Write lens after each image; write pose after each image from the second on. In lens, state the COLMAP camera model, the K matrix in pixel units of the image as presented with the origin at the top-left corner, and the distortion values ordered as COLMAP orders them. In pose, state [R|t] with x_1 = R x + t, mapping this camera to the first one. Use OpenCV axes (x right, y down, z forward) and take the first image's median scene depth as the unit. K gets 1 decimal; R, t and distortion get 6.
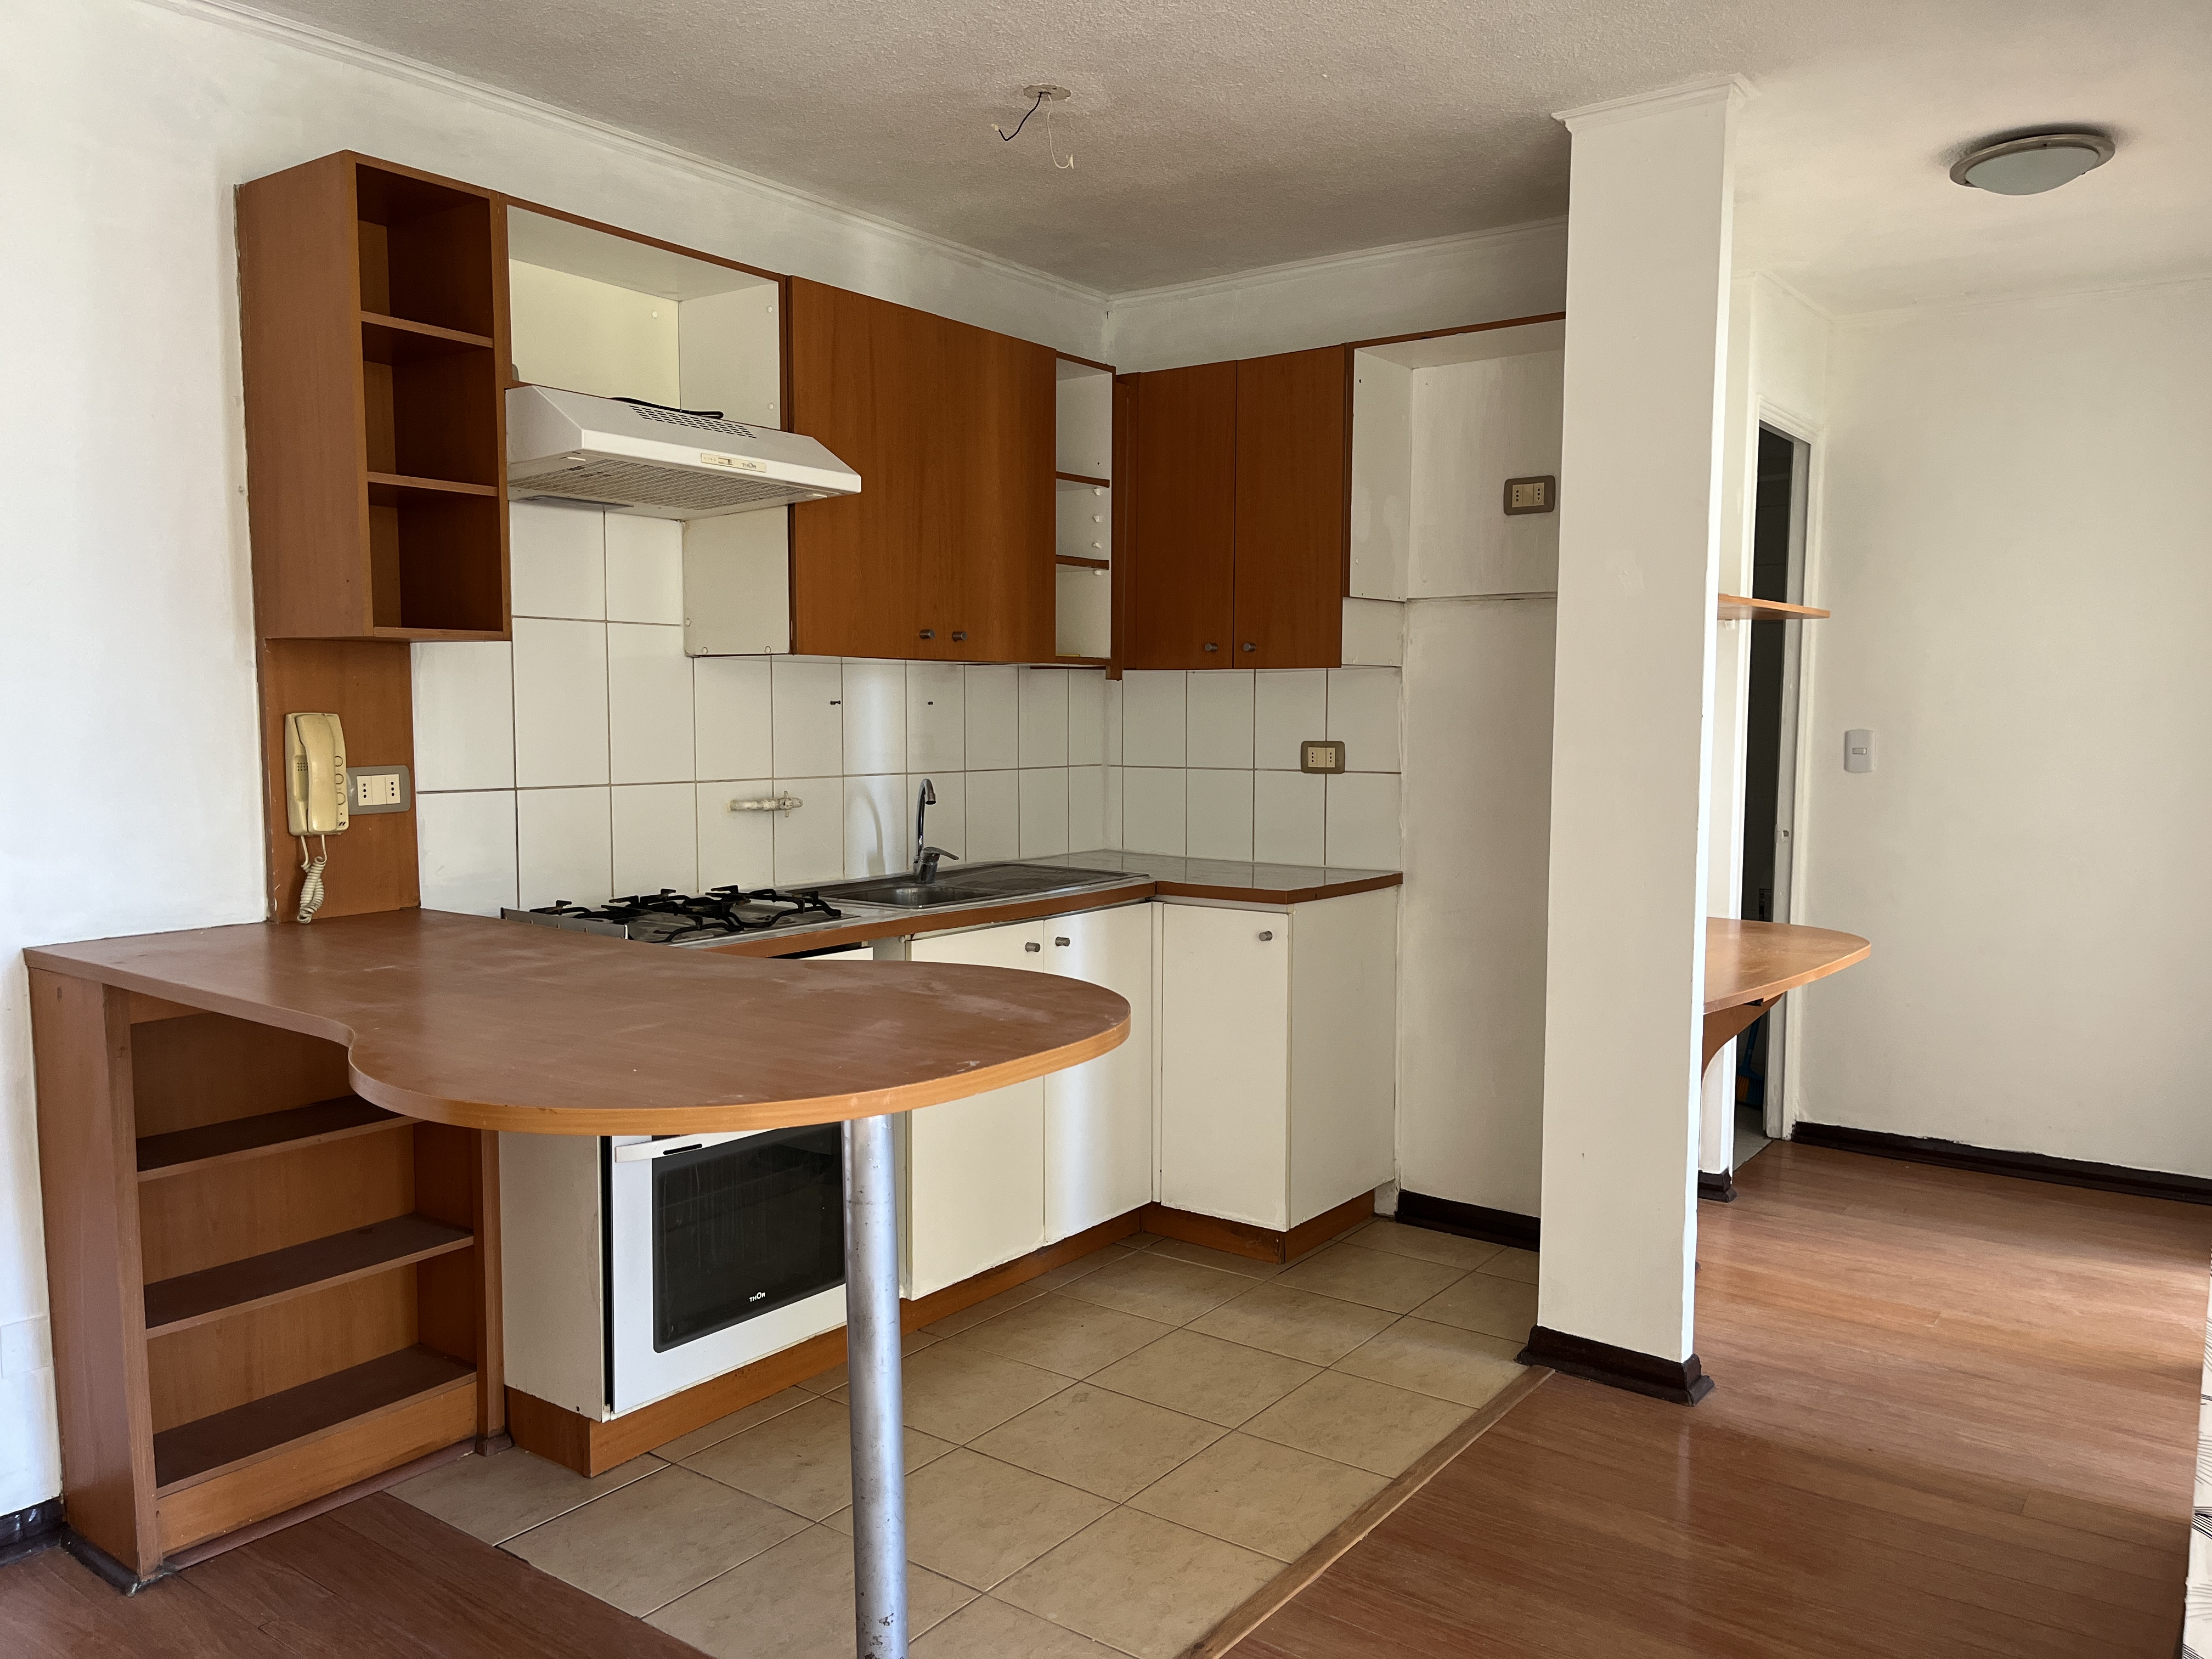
lens RADIAL K [[1674.2, 0, 1109.2], [0, 1674.2, 838.8], [0, 0, 1]] dist [0.065752, -0.089396]
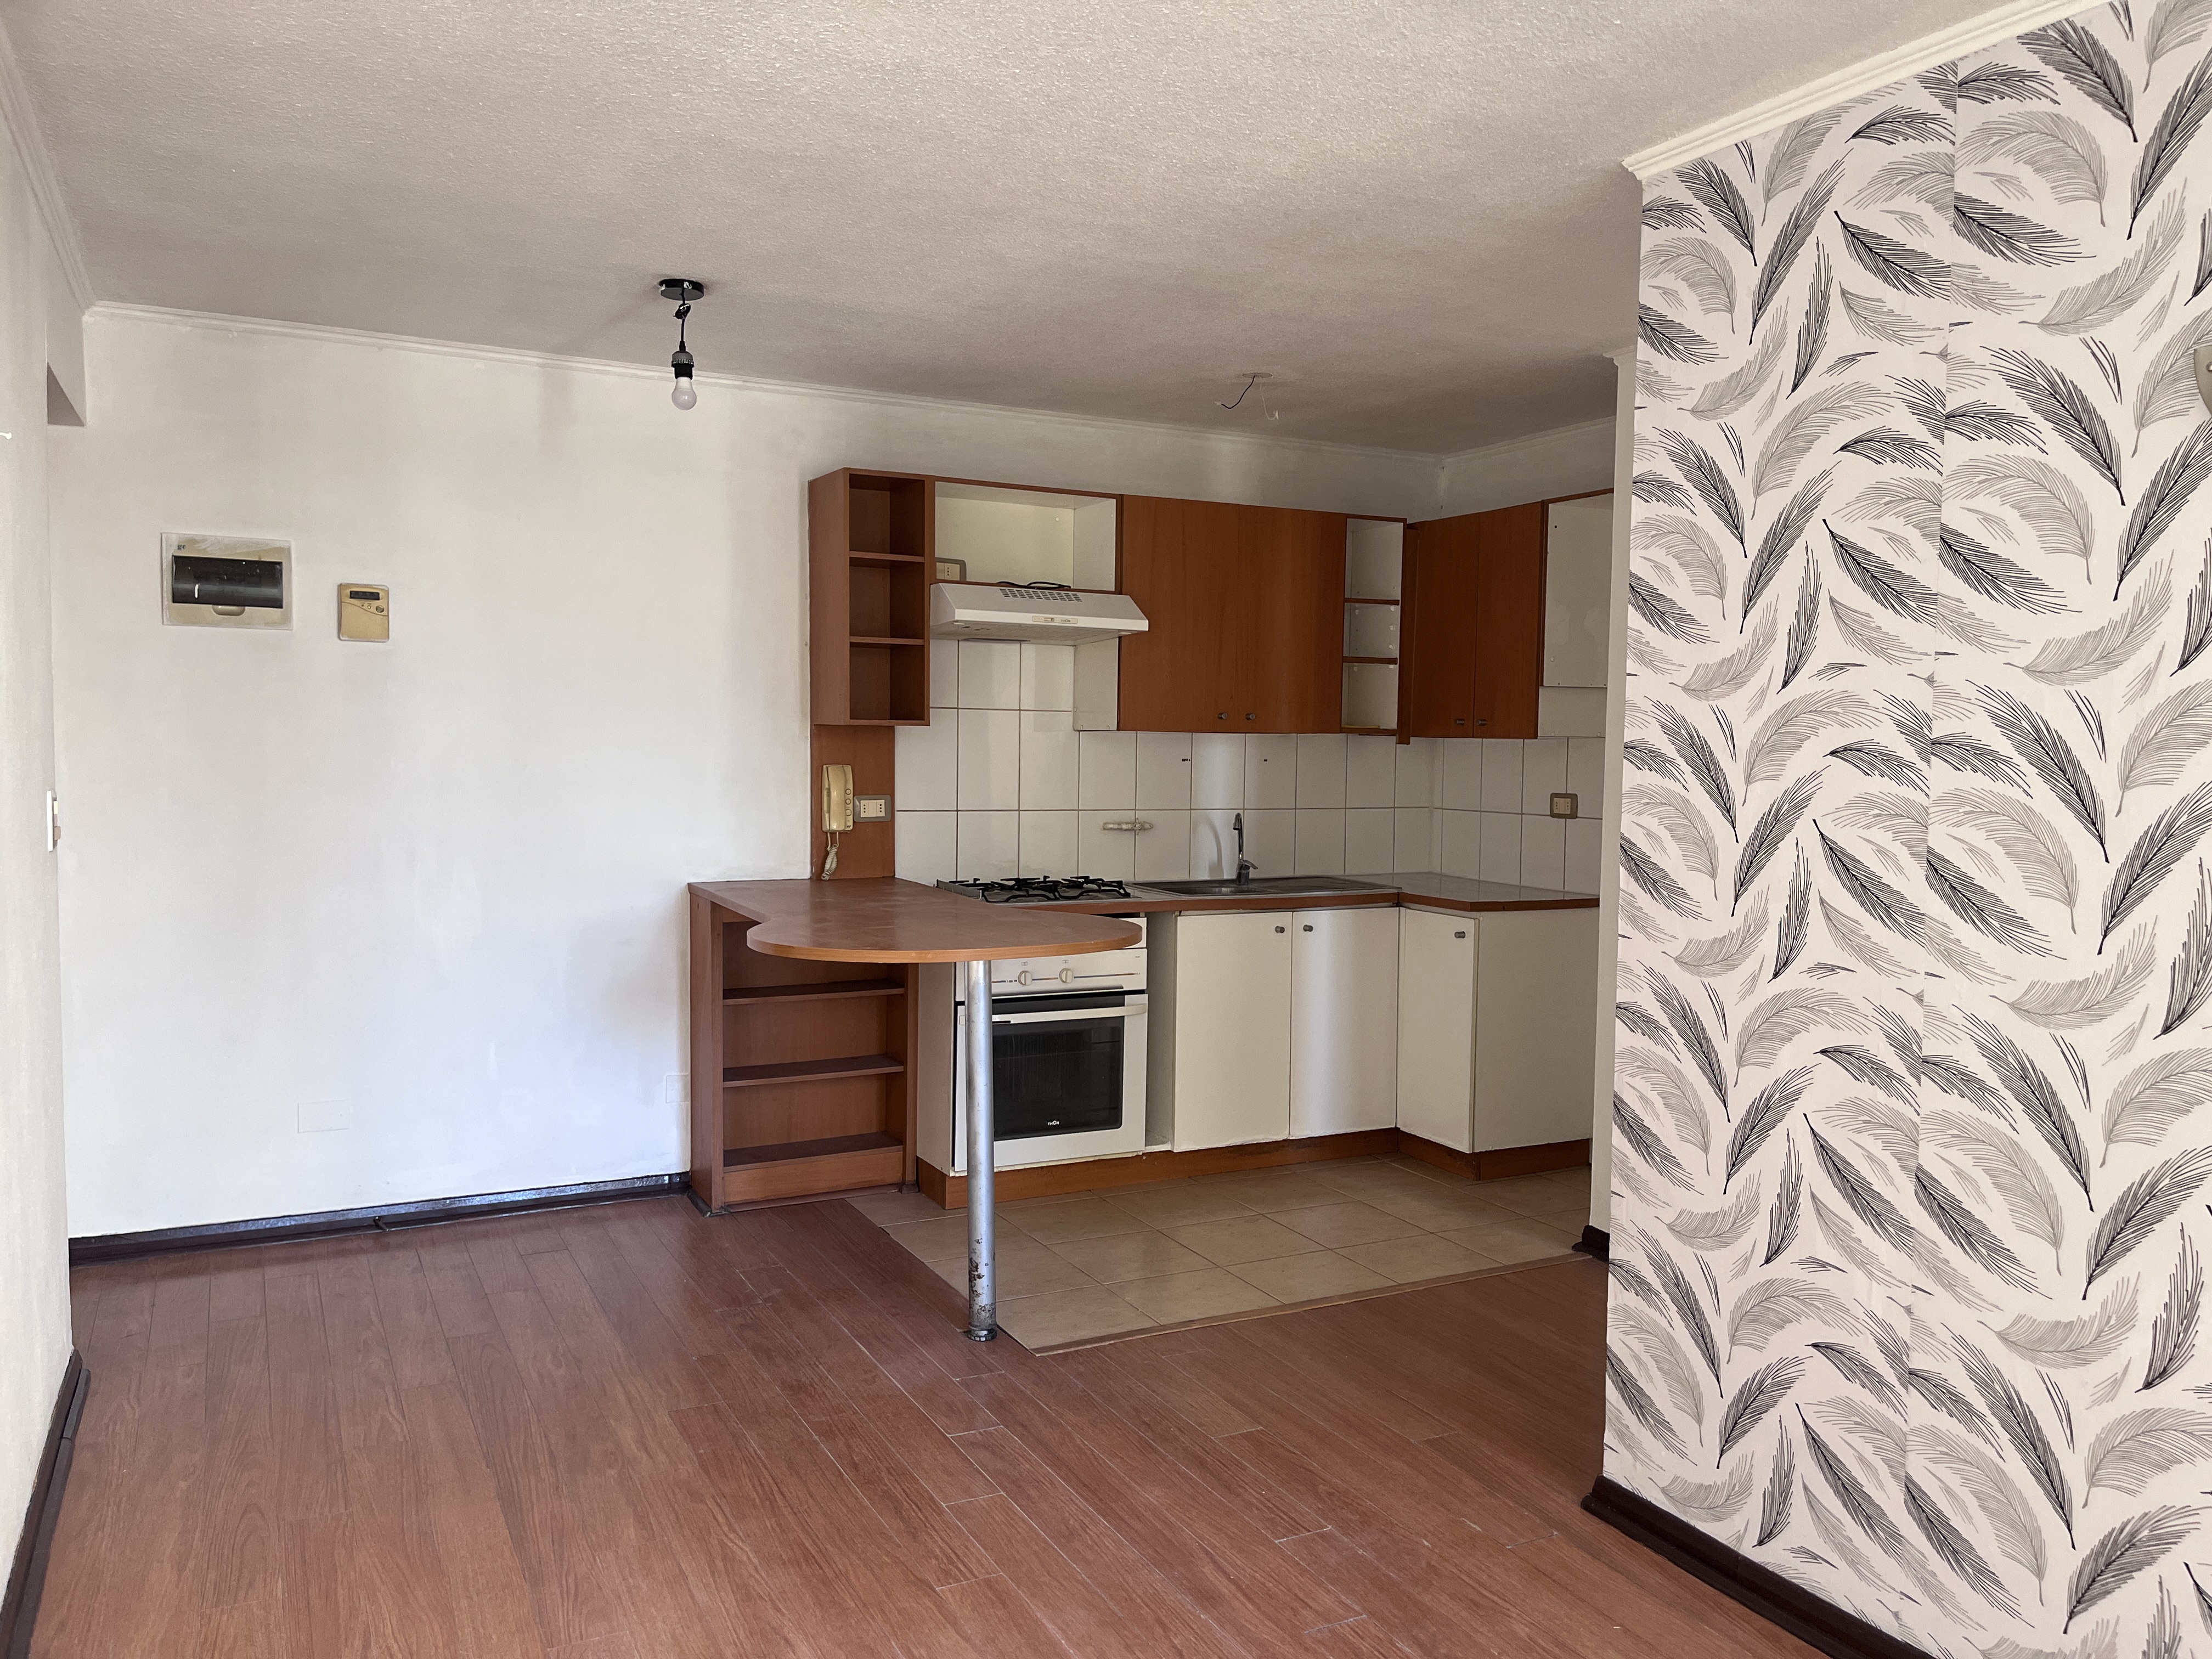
lens RADIAL K [[1674.2, 0, 1129.5], [0, 1674.2, 826.7], [0, 0, 1]] dist [0.065752, -0.089396]
pose [[0.895232, 0.031591, -0.444480, 0.522087], [-0.045684, 0.998735, -0.021030, 0.013032], [0.443253, 0.039132, 0.895542, -0.398878]]
